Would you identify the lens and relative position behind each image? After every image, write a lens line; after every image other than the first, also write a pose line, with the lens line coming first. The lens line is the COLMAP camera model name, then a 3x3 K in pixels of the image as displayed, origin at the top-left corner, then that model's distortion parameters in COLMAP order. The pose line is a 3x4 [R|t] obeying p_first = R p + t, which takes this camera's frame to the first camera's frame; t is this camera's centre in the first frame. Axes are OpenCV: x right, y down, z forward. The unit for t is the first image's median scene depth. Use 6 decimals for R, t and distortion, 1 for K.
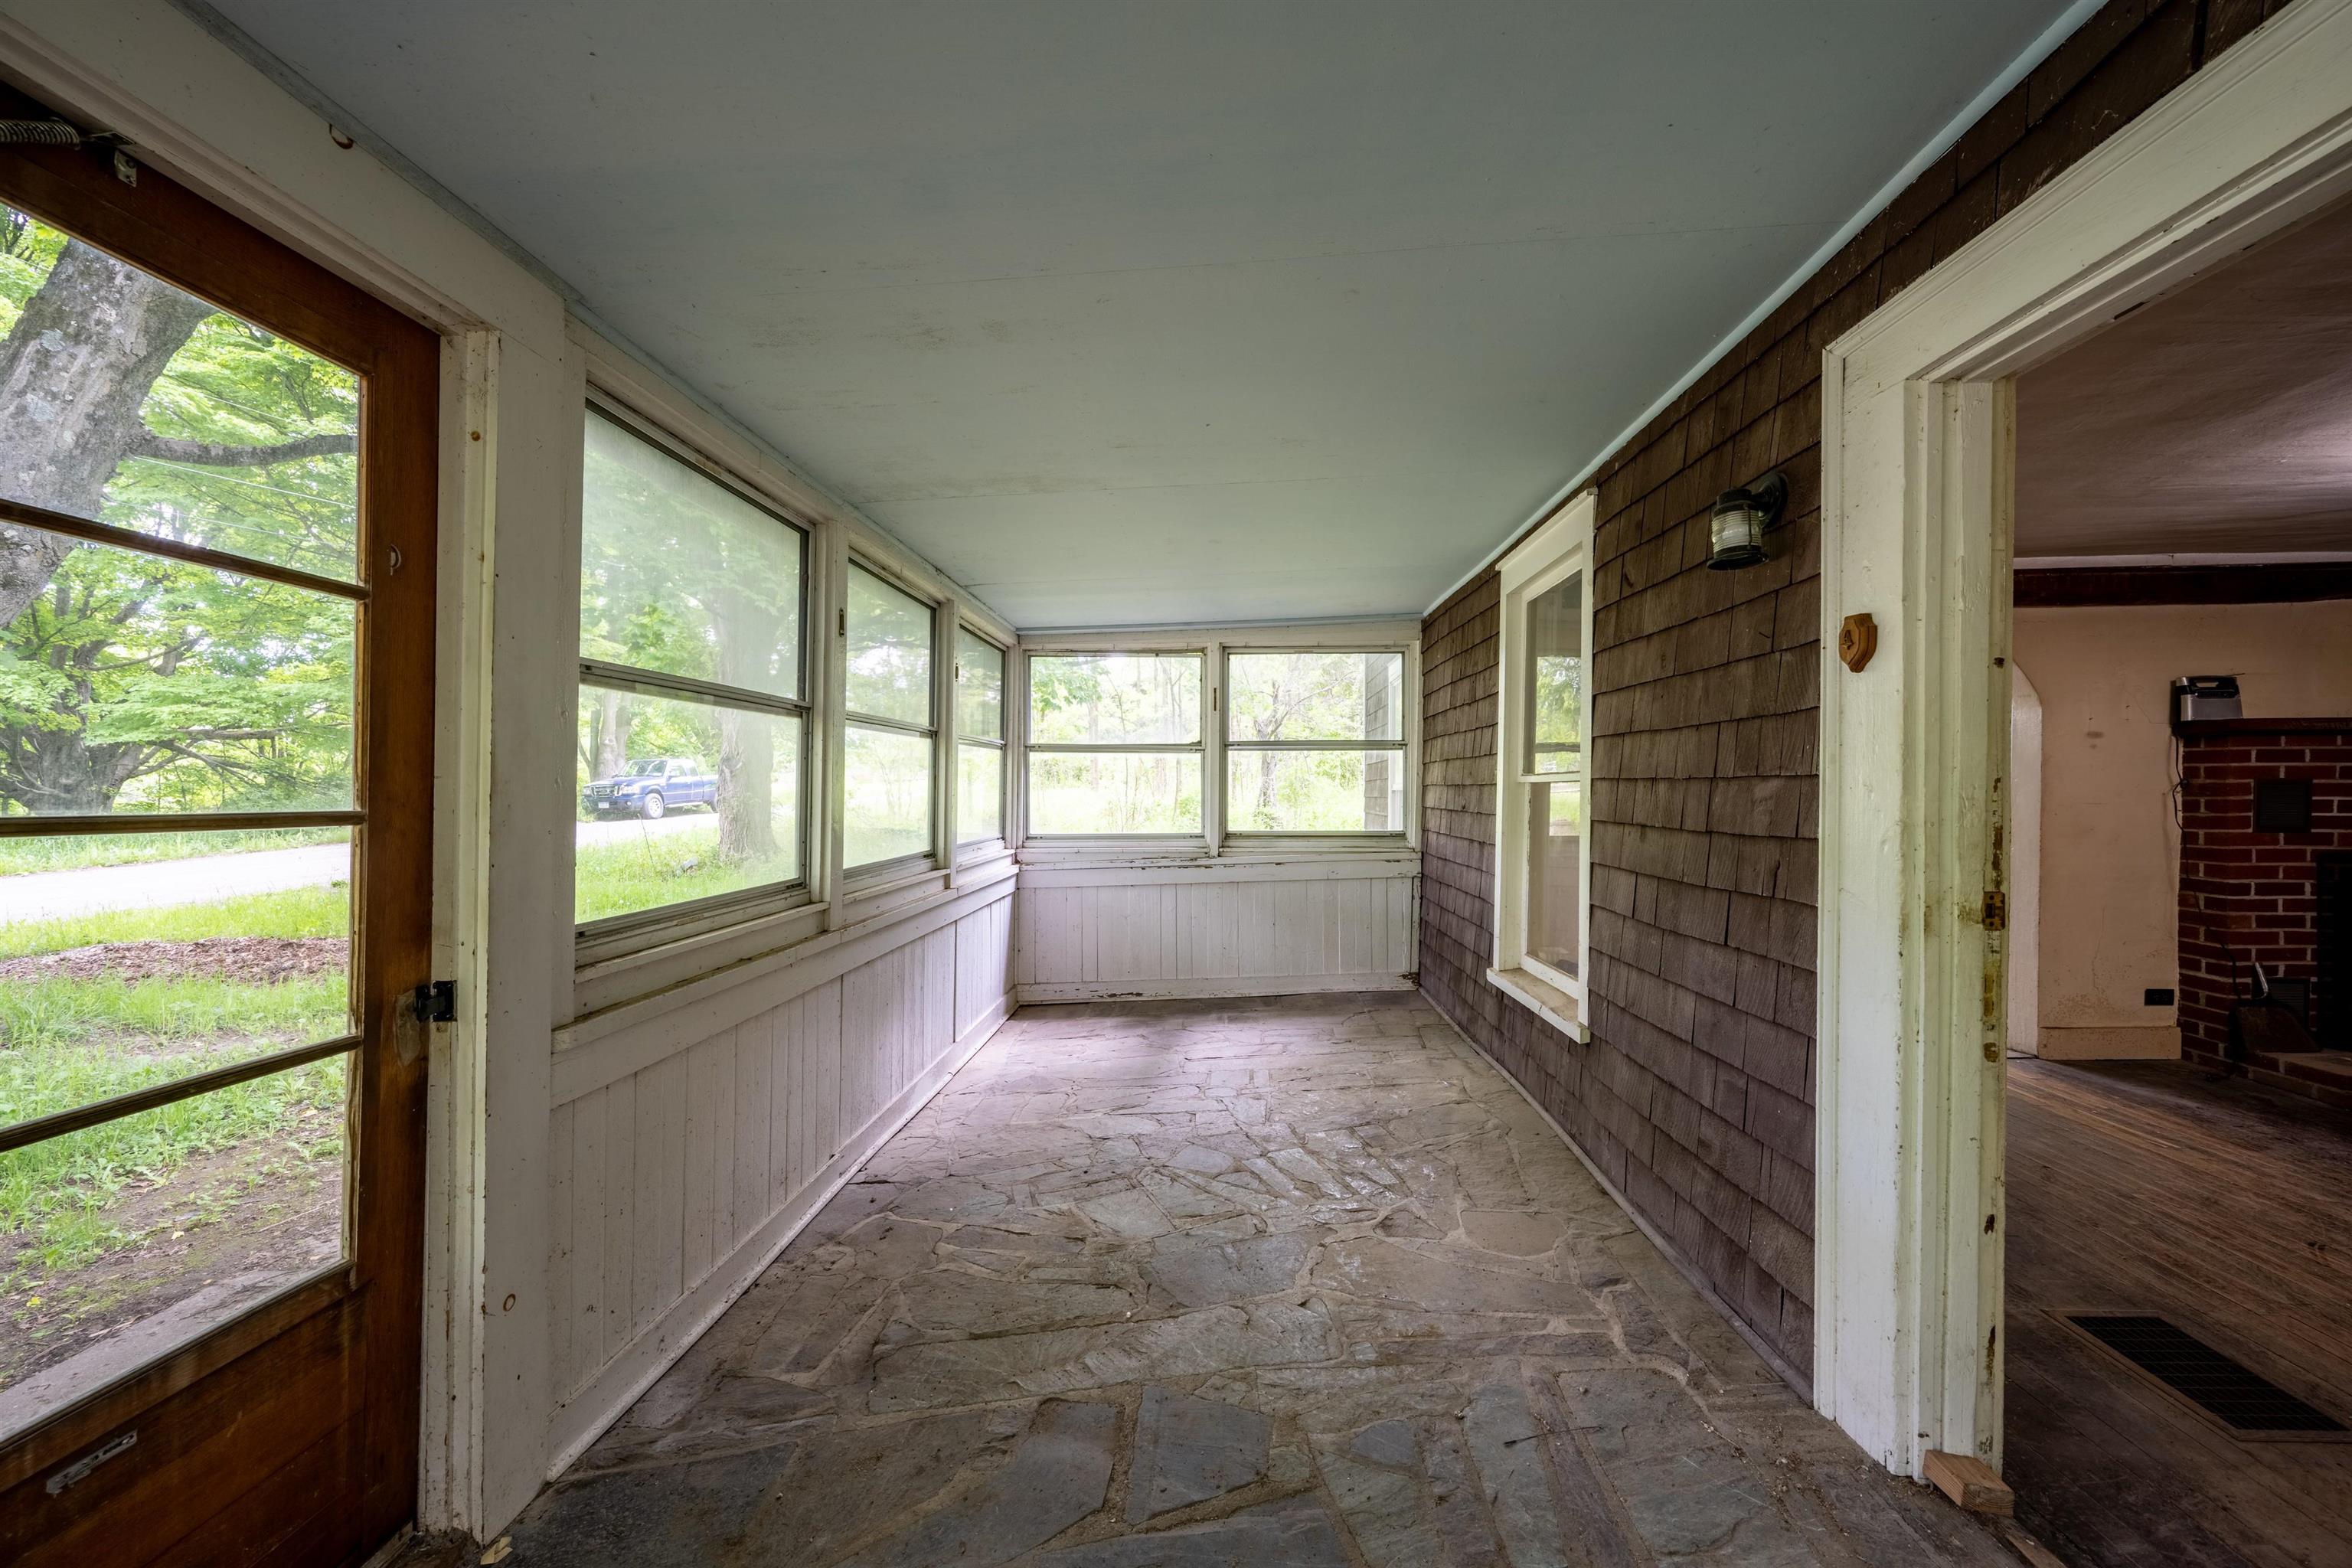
lens RADIAL K [[921.0, 0, 1177.6], [0, 921.0, 787.8], [0, 0, 1]] dist [0.001393, 0.000342]
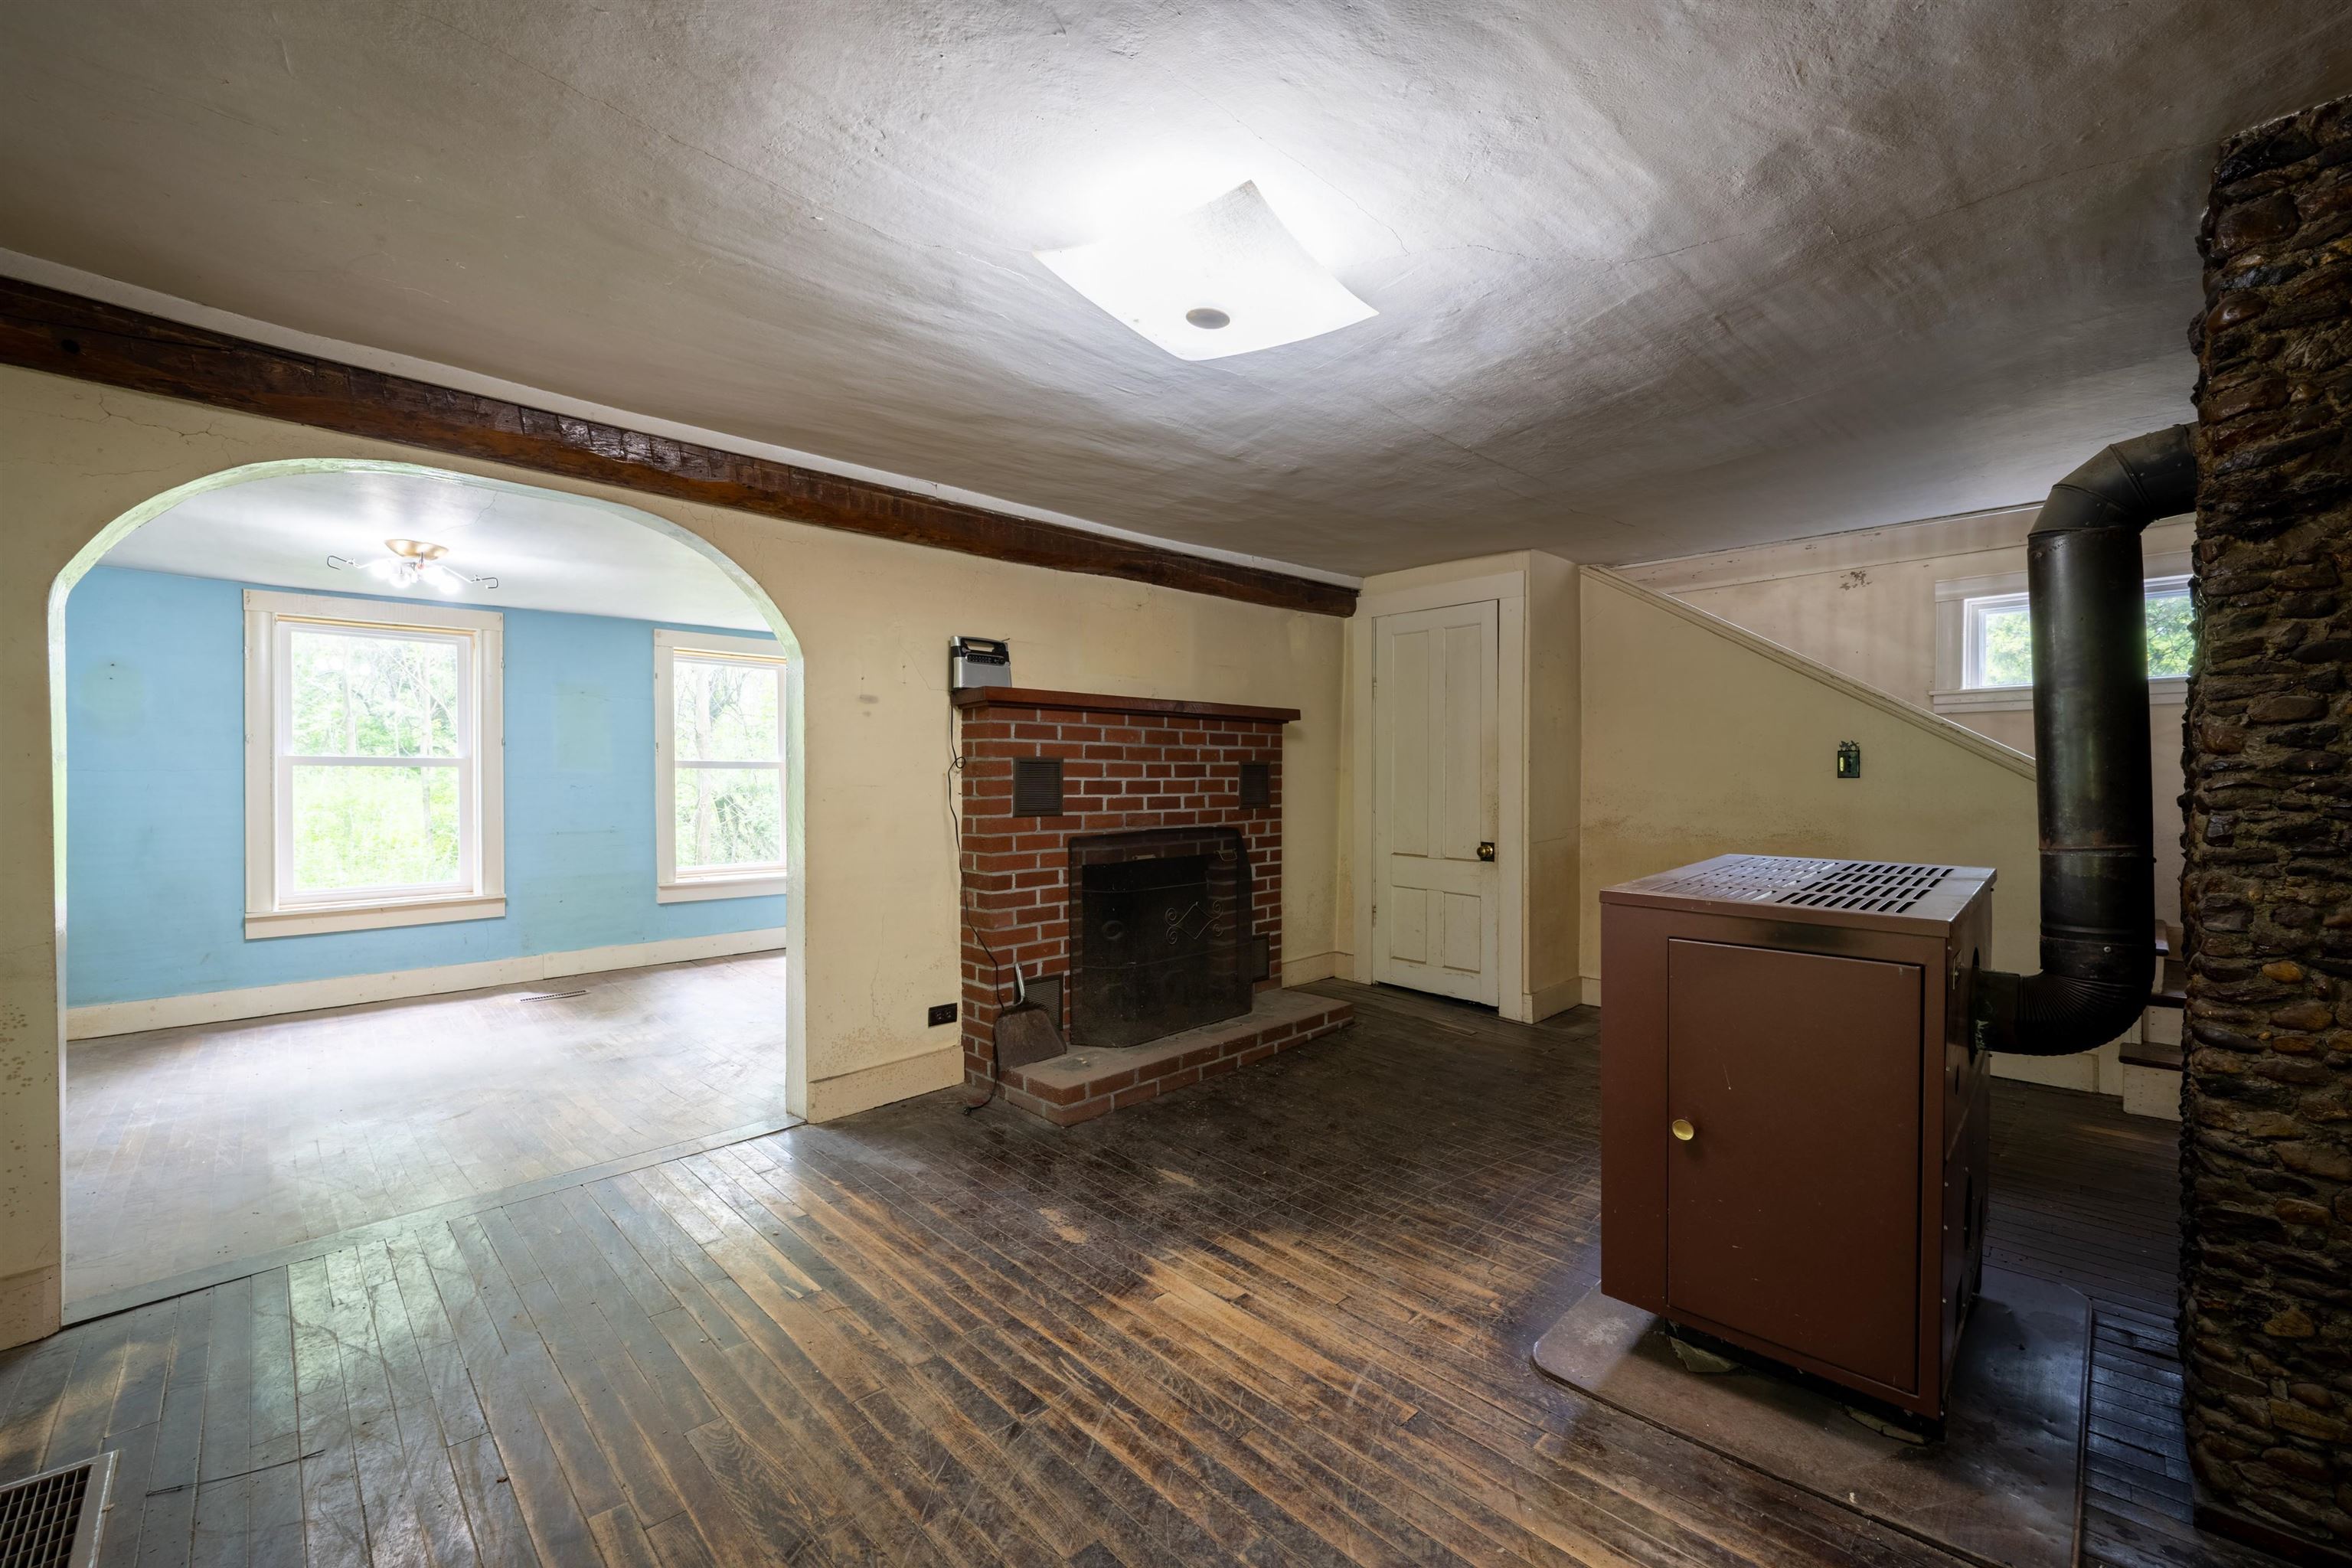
lens RADIAL K [[921.0, 0, 1188.3], [0, 921.0, 782.8], [0, 0, 1]] dist [0.001393, 0.000342]
pose [[0.683767, -0.003311, 0.729693, 0.630042], [0.002428, 0.999994, 0.002262, 0.013411], [-0.729696, 0.000225, 0.683772, 0.272057]]
